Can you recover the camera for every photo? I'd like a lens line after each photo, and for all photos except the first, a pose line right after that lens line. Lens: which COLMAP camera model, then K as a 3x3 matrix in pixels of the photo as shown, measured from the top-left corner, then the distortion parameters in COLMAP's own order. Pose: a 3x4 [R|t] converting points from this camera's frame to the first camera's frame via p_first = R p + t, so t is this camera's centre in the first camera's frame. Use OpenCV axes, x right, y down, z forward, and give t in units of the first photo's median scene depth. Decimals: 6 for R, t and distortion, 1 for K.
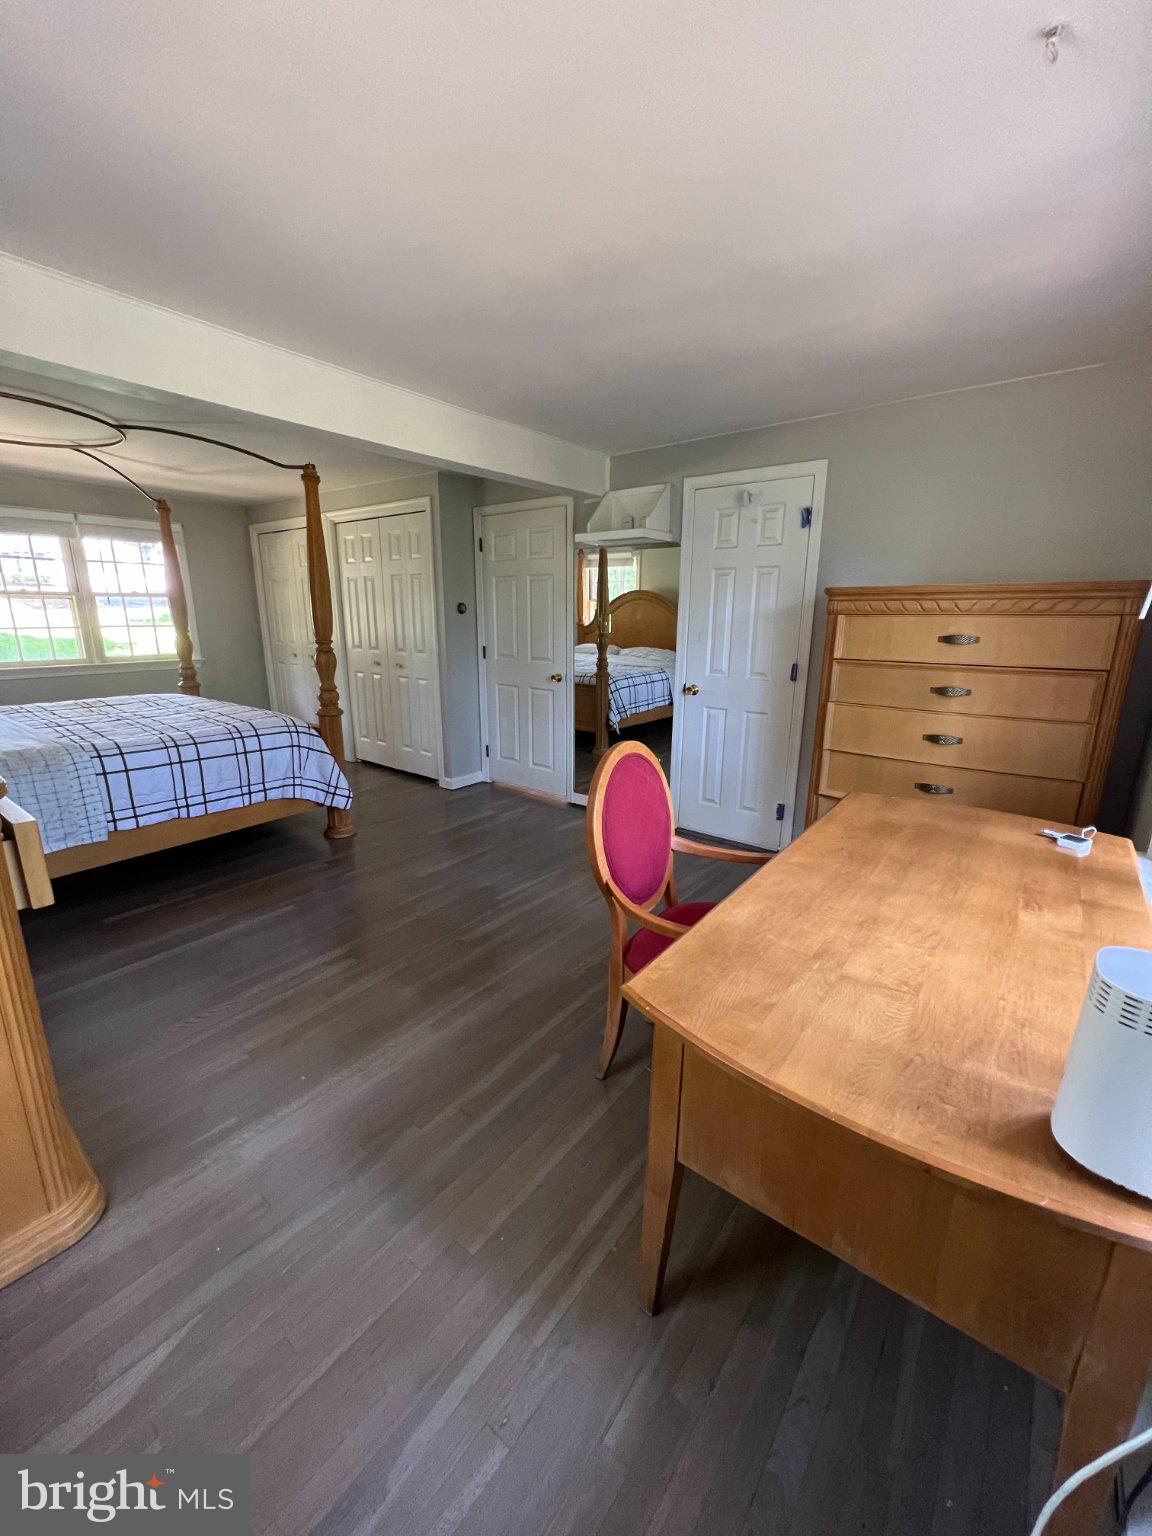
lens RADIAL K [[616.7, 0, 579.6], [0, 616.7, 764.8], [0, 0, 1]] dist [0.001647, -0.000031]
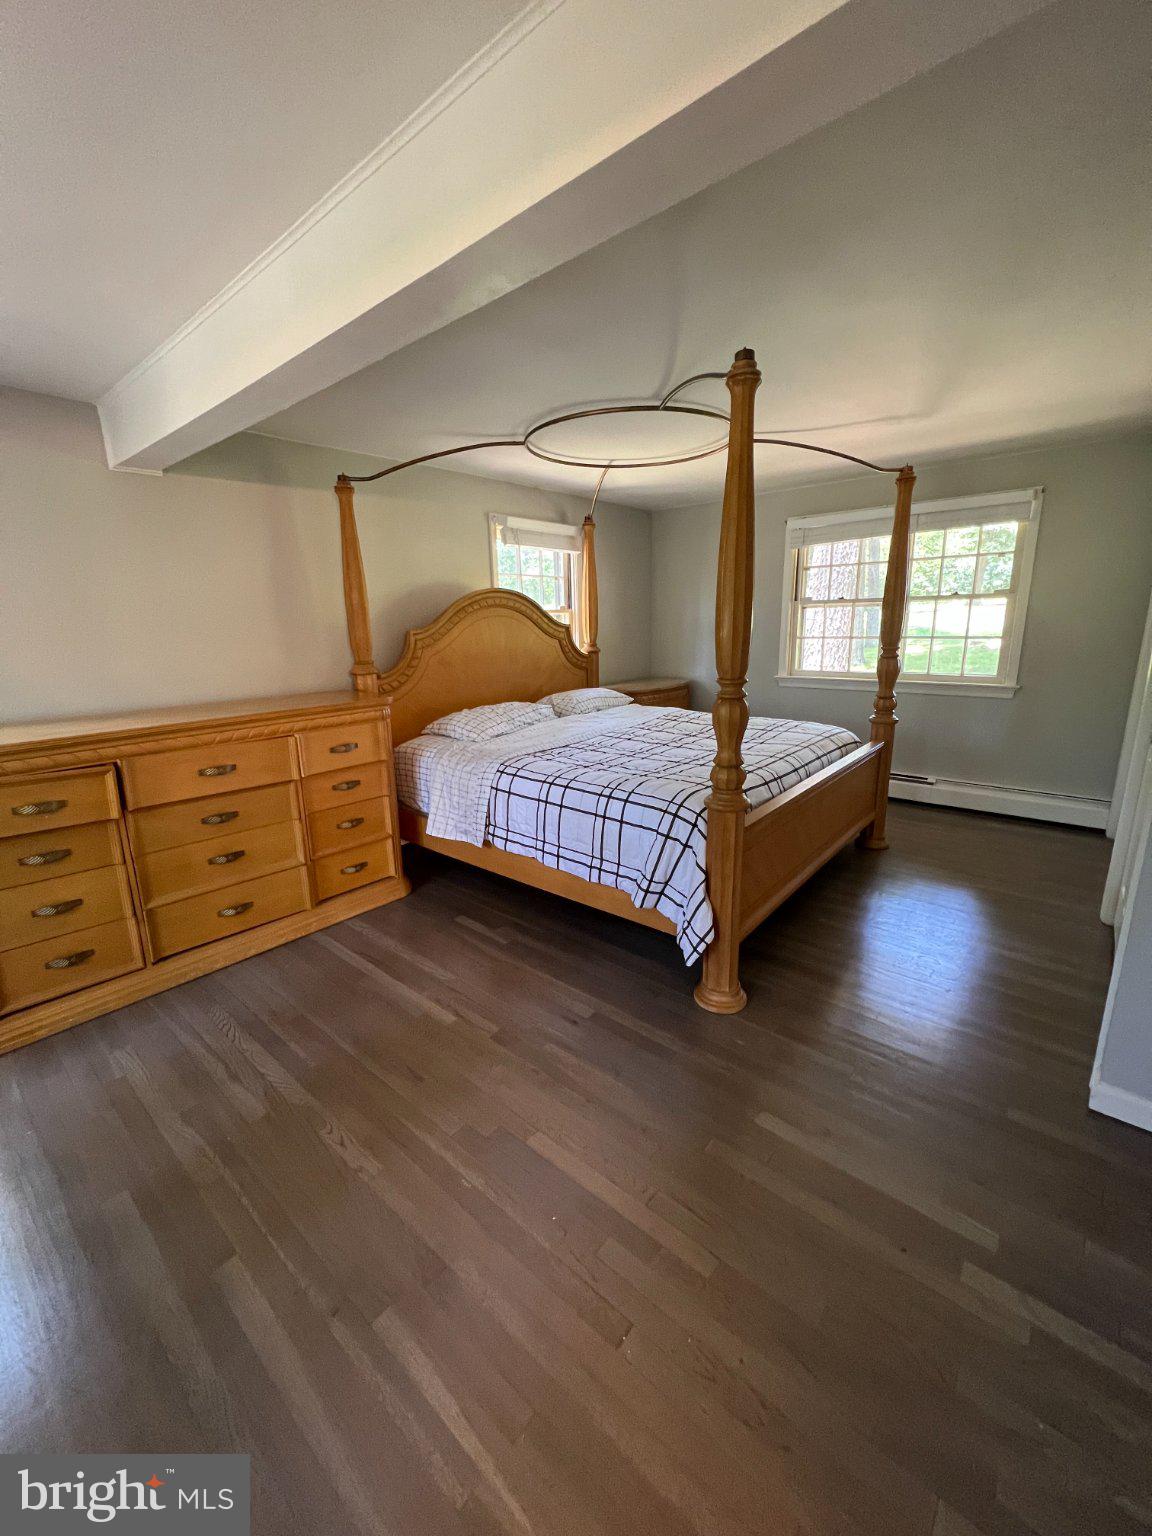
lens RADIAL K [[616.7, 0, 577.9], [0, 616.7, 759.8], [0, 0, 1]] dist [0.001647, -0.000031]
pose [[-0.053320, 0.218405, -0.974400, 0.199671], [-0.220861, 0.949043, 0.224807, -0.283656], [0.973847, 0.227194, -0.002366, 1.095951]]
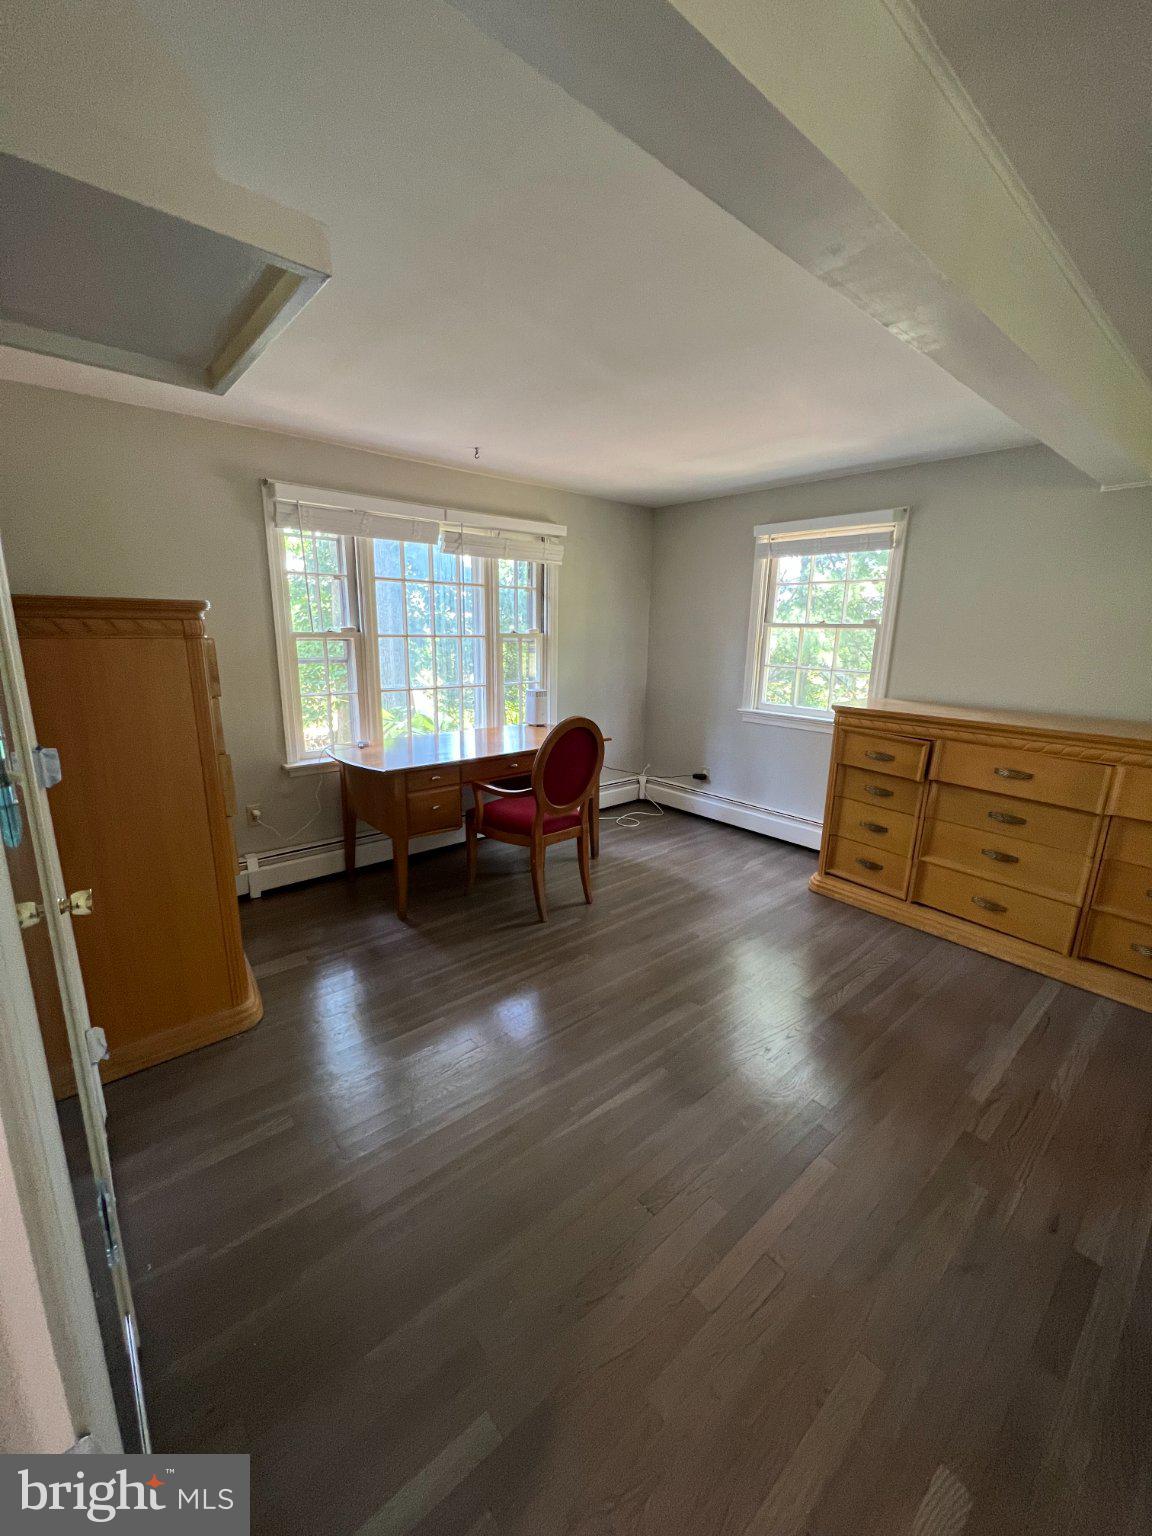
lens RADIAL K [[616.7, 0, 577.1], [0, 616.7, 769.0], [0, 0, 1]] dist [0.001647, -0.000031]
pose [[-0.980602, -0.067708, 0.183943, -0.147388], [0.023827, 0.890309, 0.454733, -0.402946], [-0.194555, 0.450295, -0.871426, 1.528945]]
